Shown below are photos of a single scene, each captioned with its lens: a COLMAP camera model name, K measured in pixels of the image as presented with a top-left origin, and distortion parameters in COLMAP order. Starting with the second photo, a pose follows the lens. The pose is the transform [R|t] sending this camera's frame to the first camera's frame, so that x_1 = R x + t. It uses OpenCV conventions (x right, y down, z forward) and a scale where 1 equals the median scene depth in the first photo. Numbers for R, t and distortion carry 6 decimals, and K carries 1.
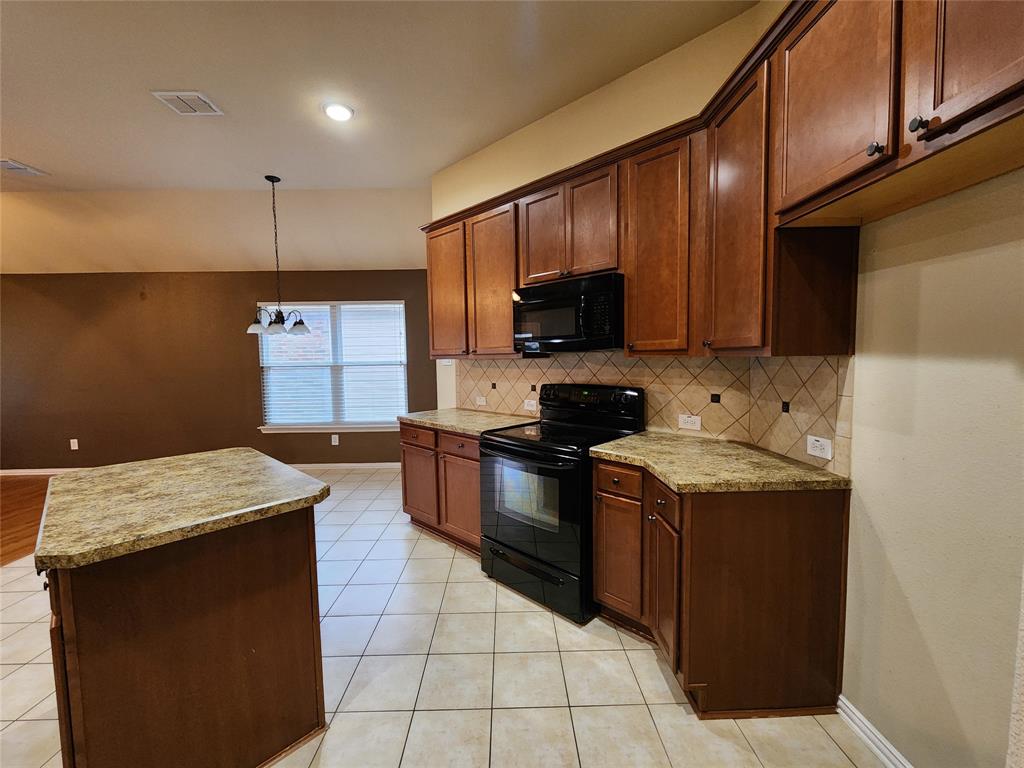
lens RADIAL K [[420.9, 0, 519.0], [0, 420.9, 385.6], [0, 0, 1]] dist [0.001951, 0.000427]
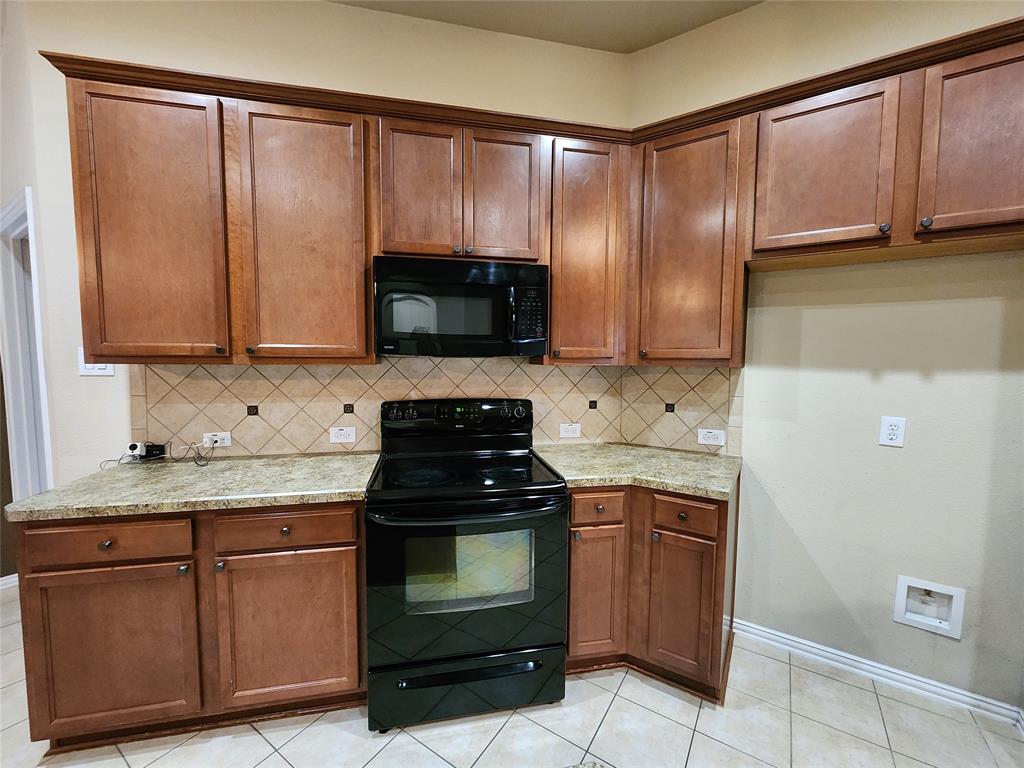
lens RADIAL K [[420.9, 0, 513.5], [0, 420.9, 386.2], [0, 0, 1]] dist [0.001951, 0.000427]
pose [[0.561040, -0.037879, 0.826921, -0.412671], [0.041409, 0.998986, 0.017667, -0.034426], [-0.826752, 0.024330, 0.562040, 0.466611]]
